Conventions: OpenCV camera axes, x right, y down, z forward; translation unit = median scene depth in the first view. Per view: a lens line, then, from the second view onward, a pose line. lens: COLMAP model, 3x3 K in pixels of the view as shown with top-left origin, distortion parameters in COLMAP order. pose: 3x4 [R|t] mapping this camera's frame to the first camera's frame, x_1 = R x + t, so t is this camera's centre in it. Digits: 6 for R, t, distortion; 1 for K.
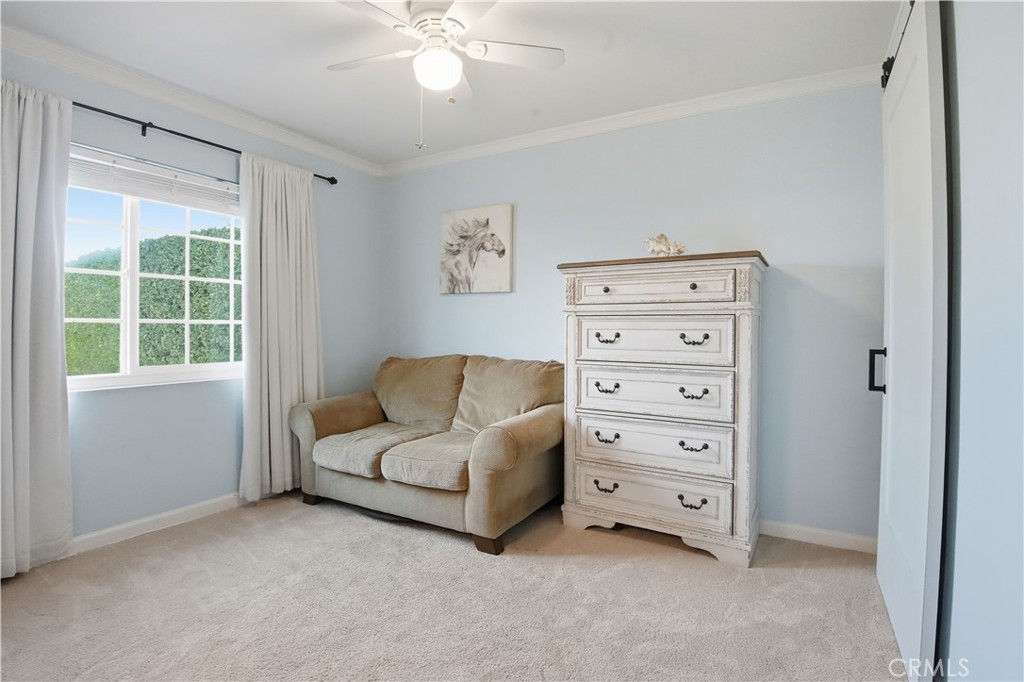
lens RADIAL K [[497.0, 0, 511.5], [0, 497.0, 360.0], [0, 0, 1]] dist [0.013965, -0.045612]
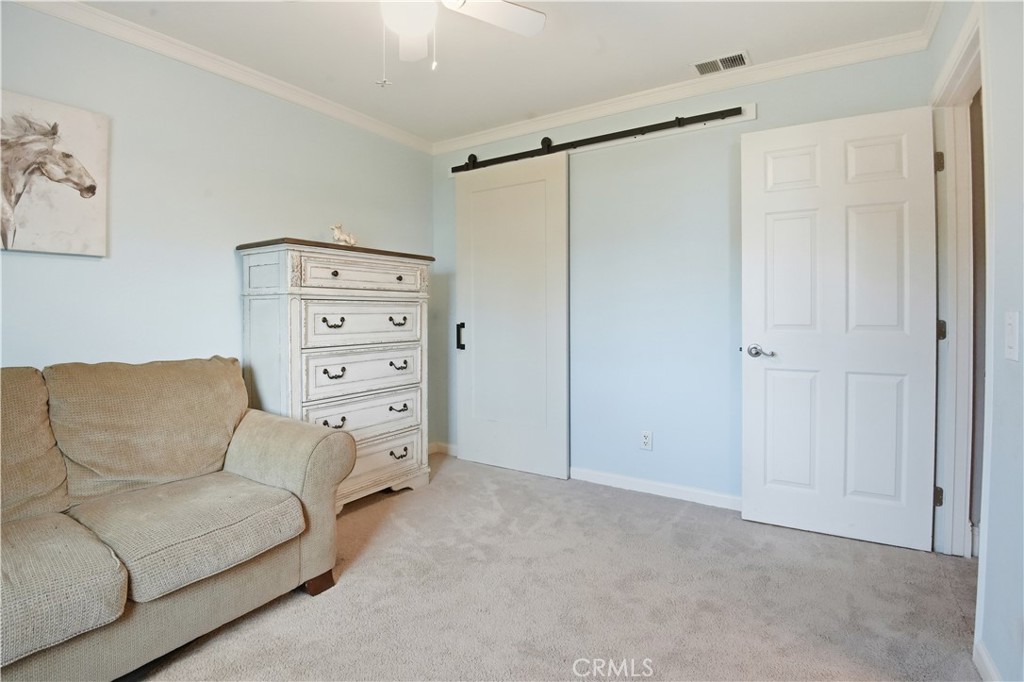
lens RADIAL K [[489.0, 0, 511.1], [0, 489.0, 358.4], [0, 0, 1]] dist [0.011894, -0.028382]
pose [[0.053912, -0.098541, 0.993672, -0.756310], [0.071792, 0.992926, 0.094572, -0.040949], [-0.995962, 0.066239, 0.060605, 0.596347]]
